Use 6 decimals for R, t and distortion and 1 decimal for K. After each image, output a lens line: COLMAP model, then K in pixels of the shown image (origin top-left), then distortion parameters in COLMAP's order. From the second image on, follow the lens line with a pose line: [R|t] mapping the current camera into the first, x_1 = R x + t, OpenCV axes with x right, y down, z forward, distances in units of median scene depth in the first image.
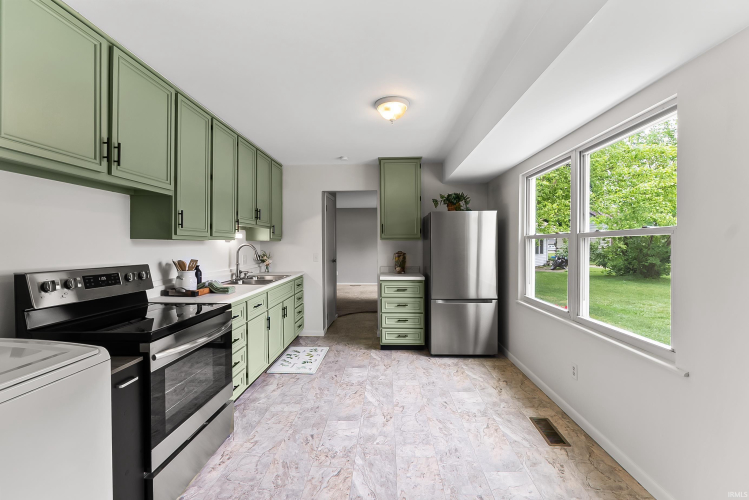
lens RADIAL K [[312.8, 0, 374.1], [0, 312.8, 245.6], [0, 0, 1]] dist [-0.000895, -0.000132]
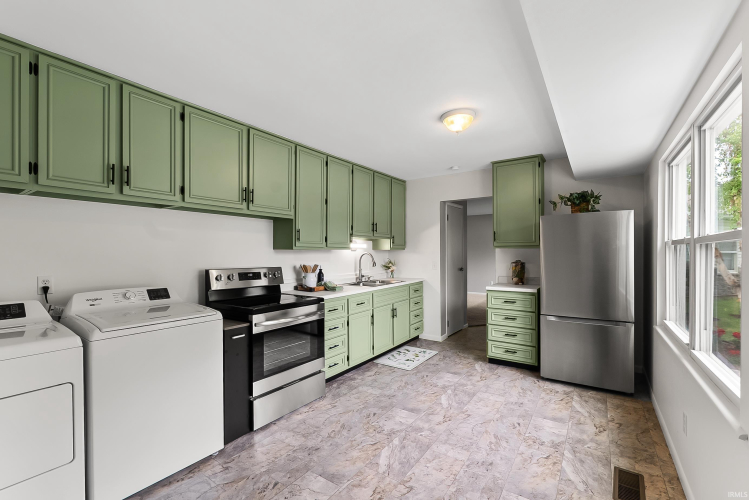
lens RADIAL K [[322.2, 0, 374.8], [0, 322.2, 252.0], [0, 0, 1]] dist [-0.000739, -0.000012]
pose [[0.848788, -0.002978, -0.528724, 0.313543], [-0.000163, 0.999983, -0.005893, -0.000641], [0.528733, 0.005088, 0.848773, -0.030531]]
